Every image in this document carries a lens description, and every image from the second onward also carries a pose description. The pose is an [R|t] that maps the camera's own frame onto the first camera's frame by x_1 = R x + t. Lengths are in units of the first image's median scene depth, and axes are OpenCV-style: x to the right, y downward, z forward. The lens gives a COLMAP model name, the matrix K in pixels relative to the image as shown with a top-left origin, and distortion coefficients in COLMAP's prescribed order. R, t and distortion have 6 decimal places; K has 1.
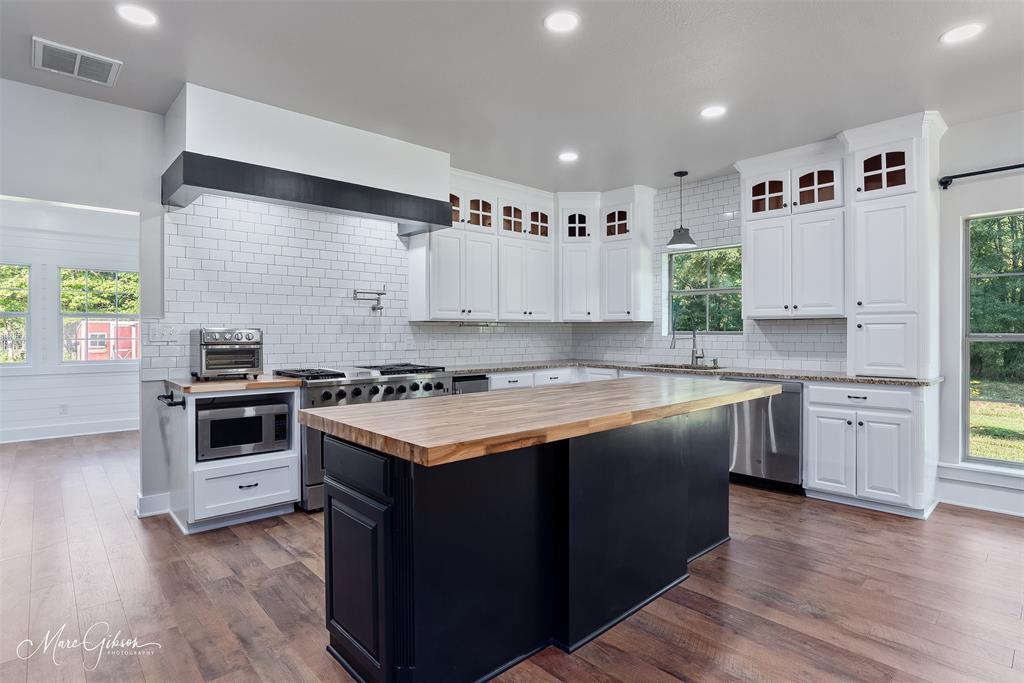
lens RADIAL K [[528.0, 0, 510.3], [0, 528.0, 335.2], [0, 0, 1]] dist [-0.036907, 0.003218]
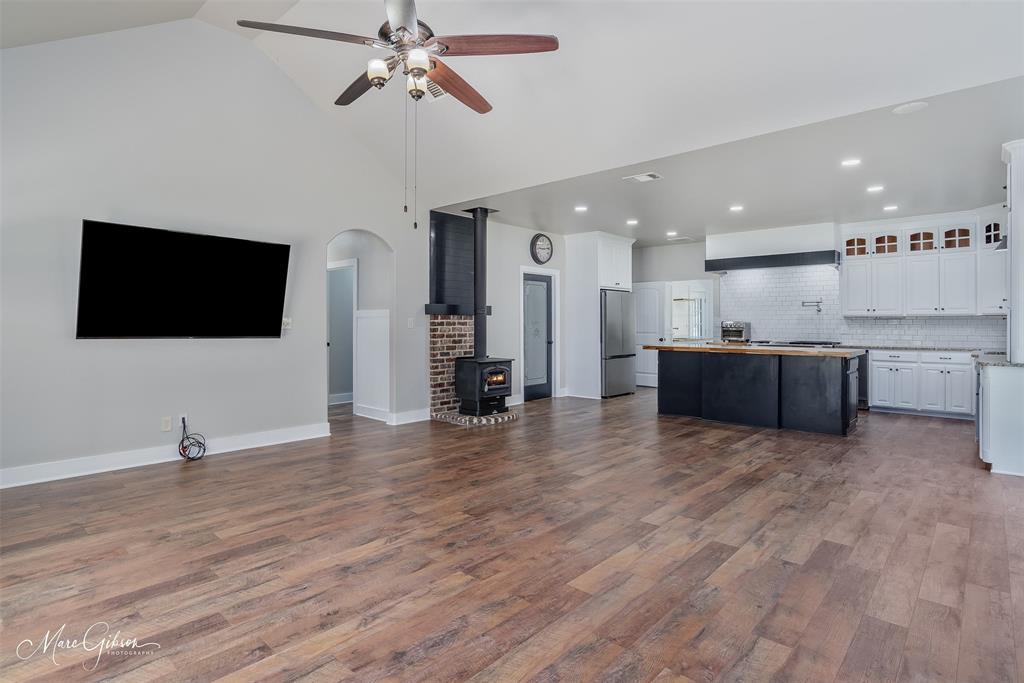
lens RADIAL K [[528.0, 0, 508.1], [0, 528.0, 331.5], [0, 0, 1]] dist [-0.036907, 0.003218]
pose [[0.084211, 0.018102, -0.996284, 1.429402], [-0.006513, 0.999824, 0.017616, -0.002079], [0.996427, 0.005005, 0.084314, -0.213864]]
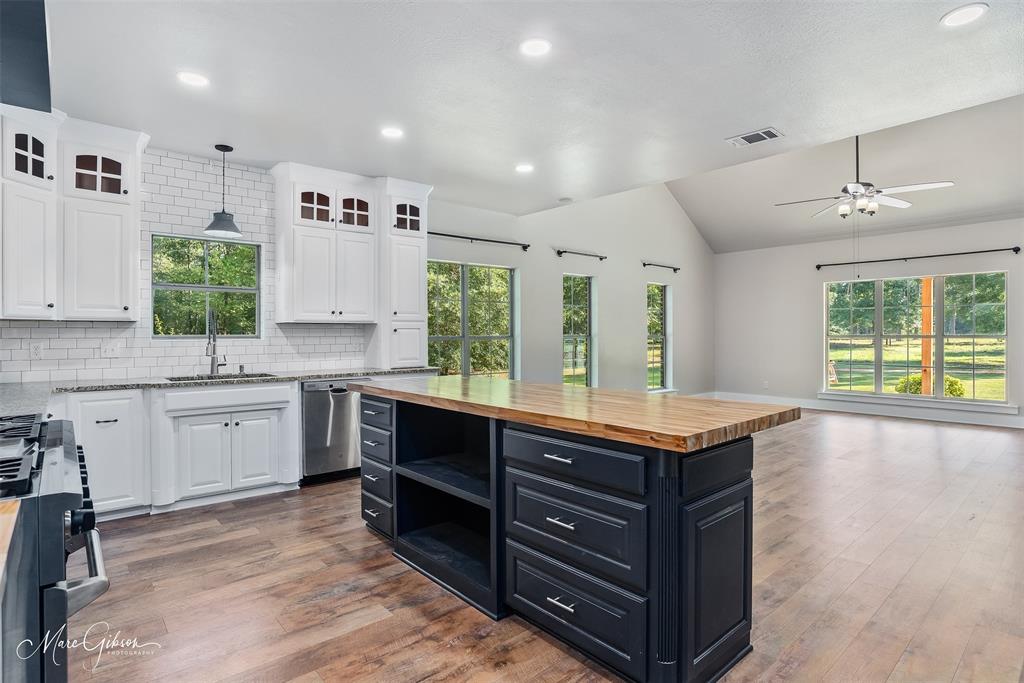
lens RADIAL K [[528.0, 0, 517.3], [0, 528.0, 333.6], [0, 0, 1]] dist [-0.036907, 0.003218]
pose [[0.015147, -0.003563, 0.999879, -0.527100], [0.007184, 0.999968, 0.003454, -0.009212], [-0.999859, 0.007131, 0.015173, 0.542890]]
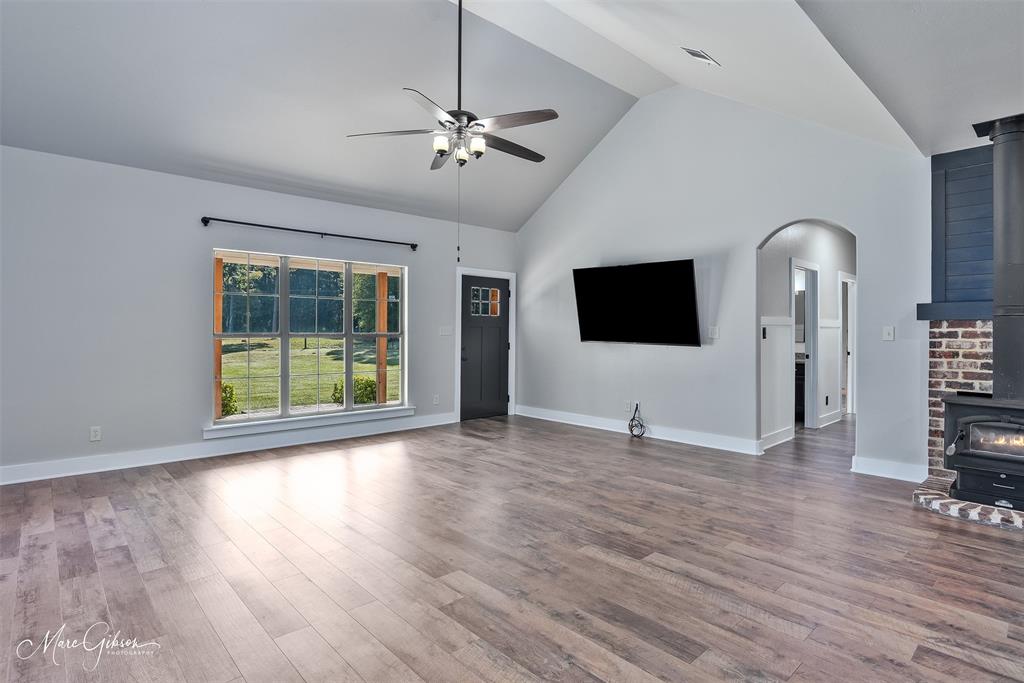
lens RADIAL K [[528.0, 0, 515.4], [0, 528.0, 335.9], [0, 0, 1]] dist [-0.036907, 0.003218]
pose [[-0.999880, -0.001914, -0.015392, 0.693510], [-0.002132, 0.999898, 0.014135, -0.005287], [0.015363, 0.014166, -0.999782, 0.601620]]
